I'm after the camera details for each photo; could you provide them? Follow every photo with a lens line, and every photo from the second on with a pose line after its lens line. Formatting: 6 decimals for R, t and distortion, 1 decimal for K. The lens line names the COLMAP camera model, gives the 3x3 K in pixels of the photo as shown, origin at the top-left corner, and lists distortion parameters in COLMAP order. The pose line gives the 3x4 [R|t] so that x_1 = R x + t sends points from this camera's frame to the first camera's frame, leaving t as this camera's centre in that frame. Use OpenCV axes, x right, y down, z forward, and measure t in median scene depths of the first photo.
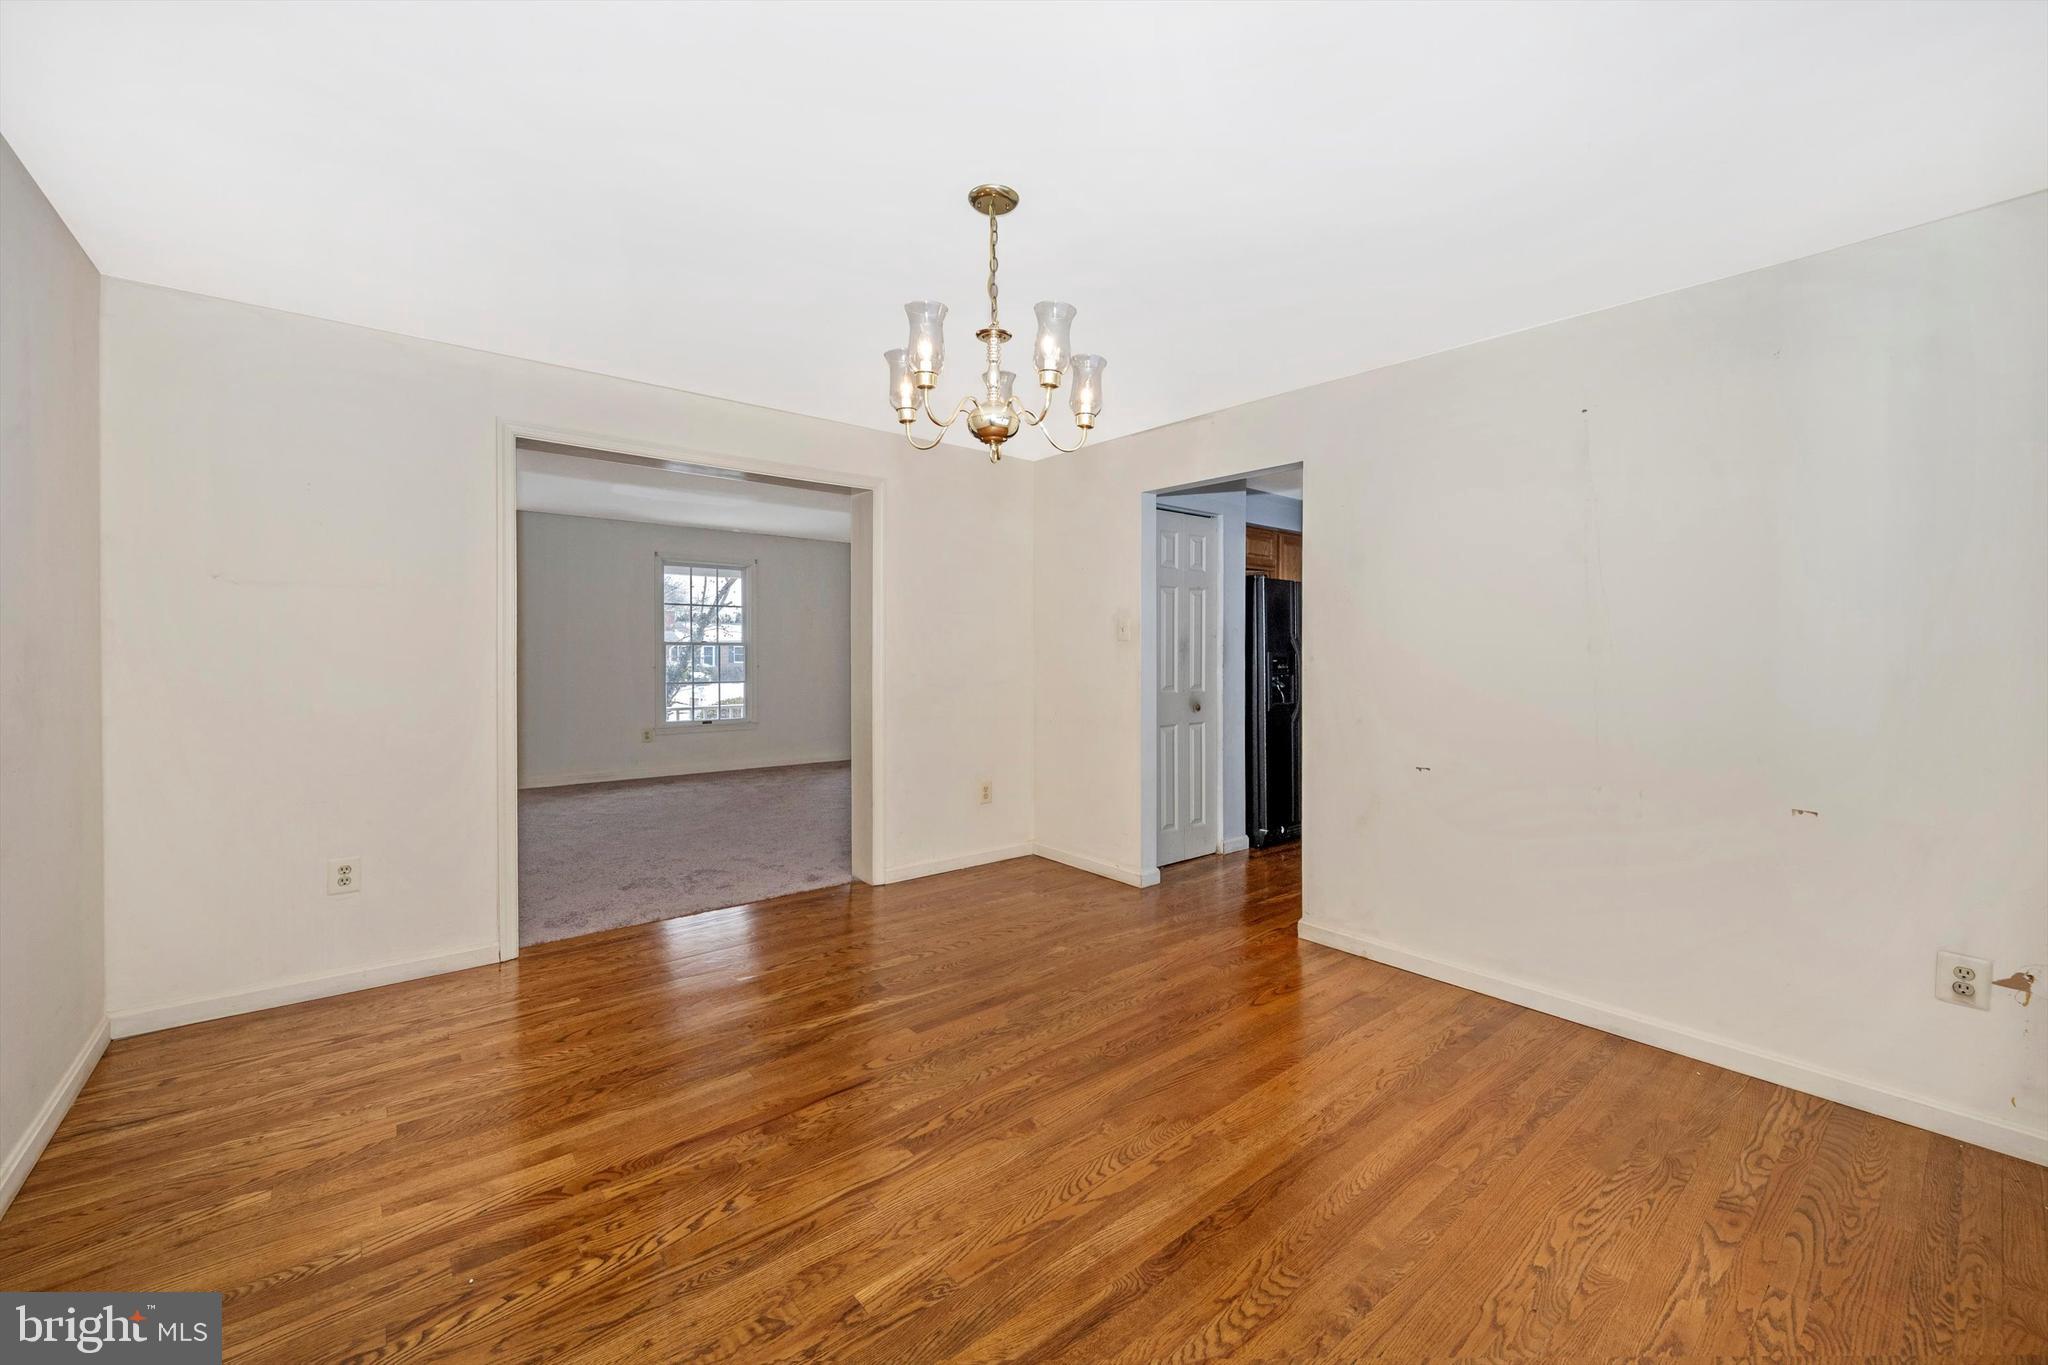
lens RADIAL K [[808.9, 0, 994.3], [0, 808.9, 665.3], [0, 0, 1]] dist [-0.000354, 0.000275]
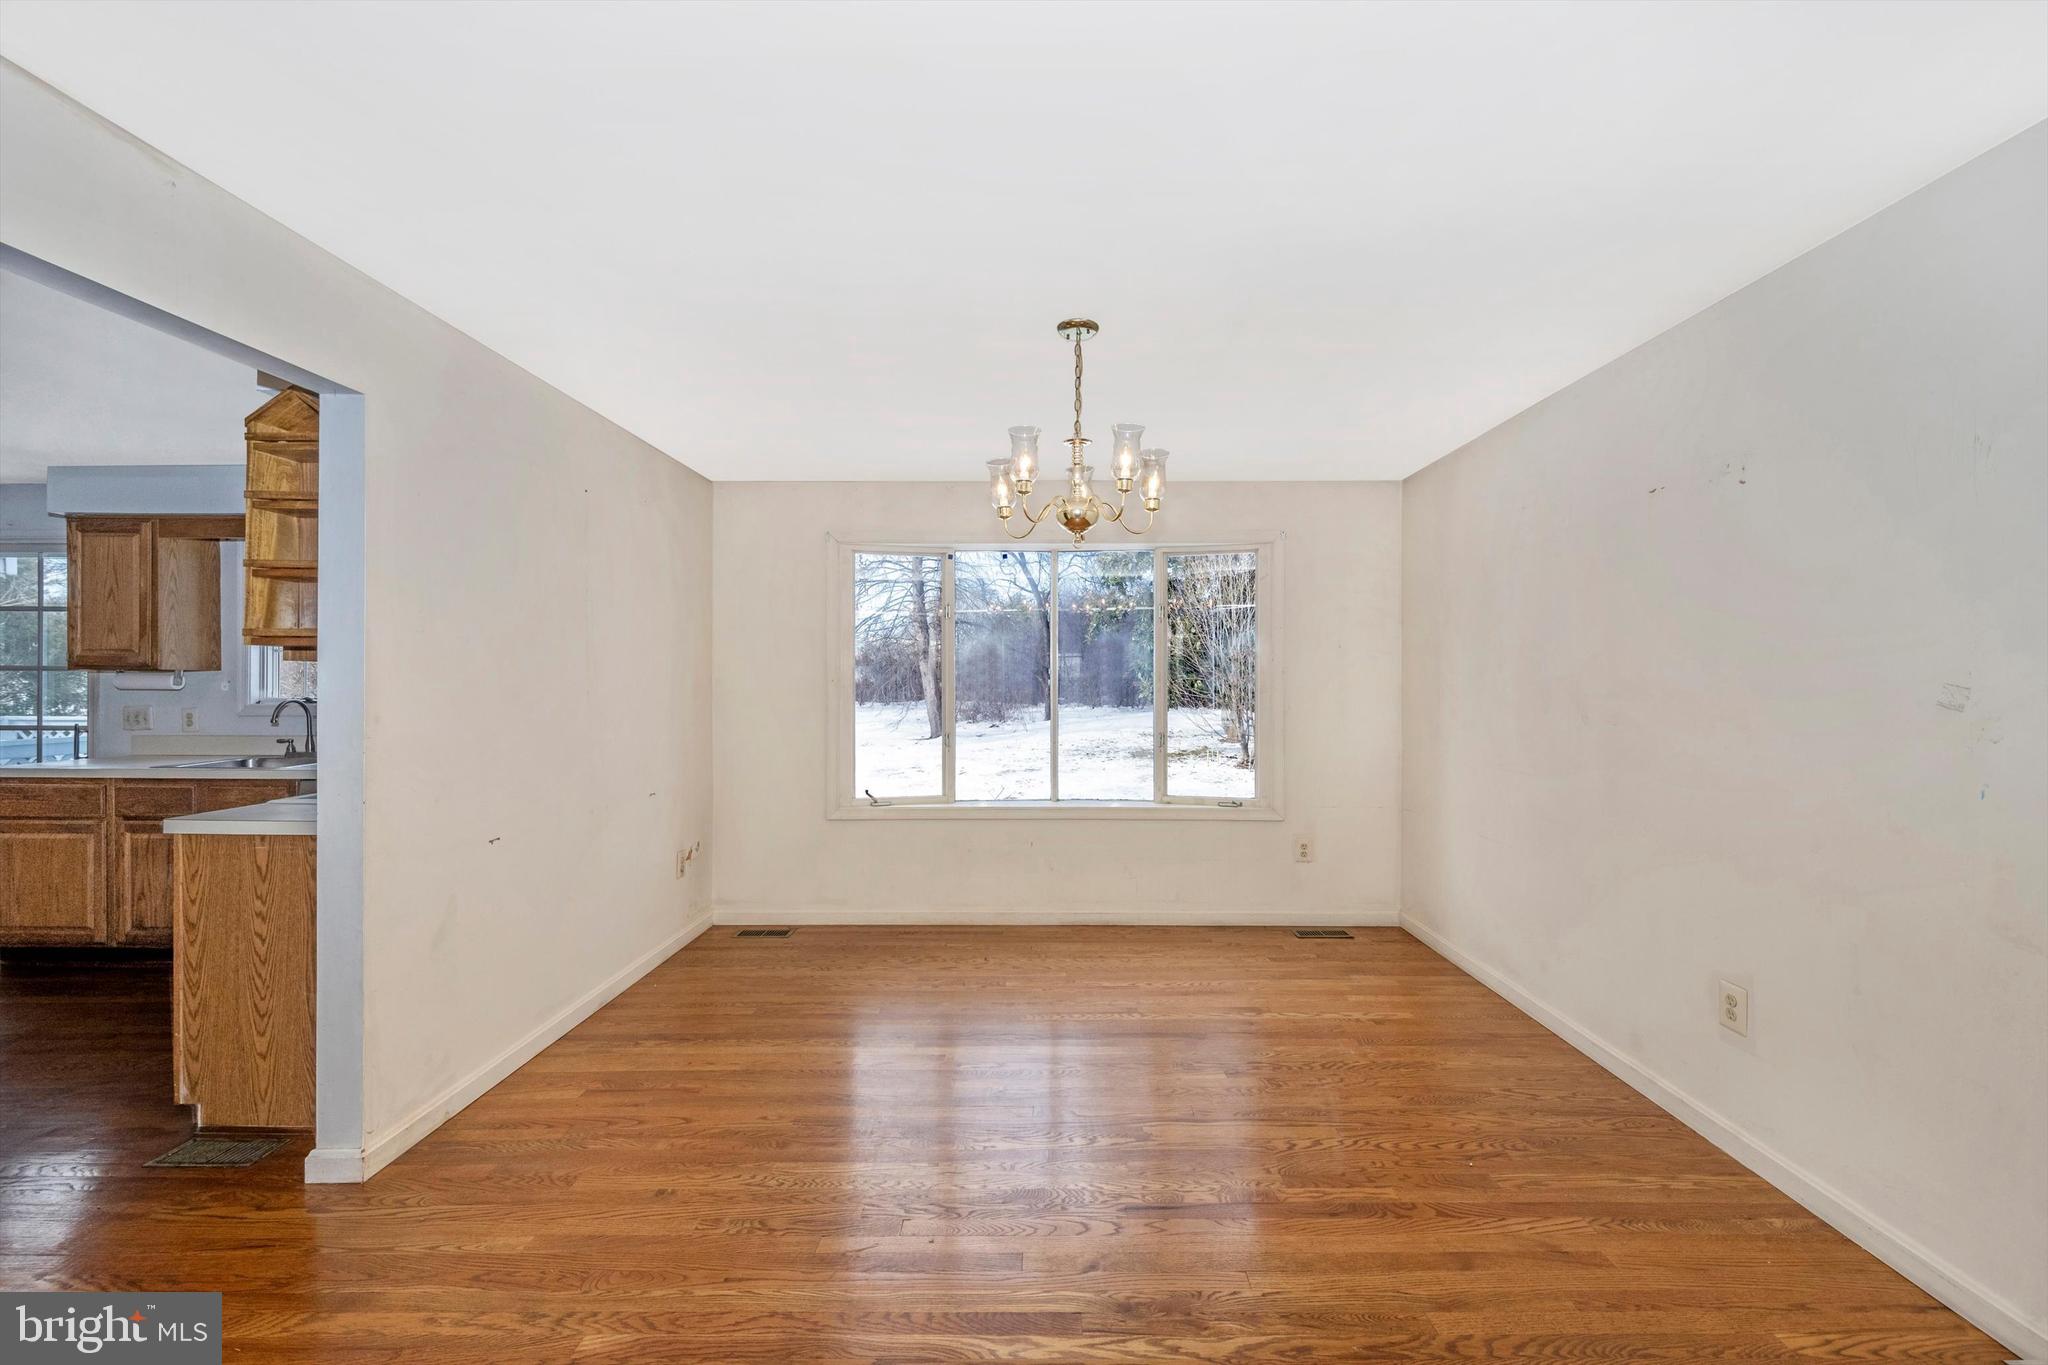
lens RADIAL K [[807.0, 0, 1046.0], [0, 807.0, 679.2], [0, 0, 1]] dist [-0.000617, -0.000030]
pose [[-0.789164, -0.004316, 0.614167, -0.756368], [0.007245, 0.999840, 0.016336, -0.102164], [-0.614140, 0.017341, -0.789007, 2.102153]]
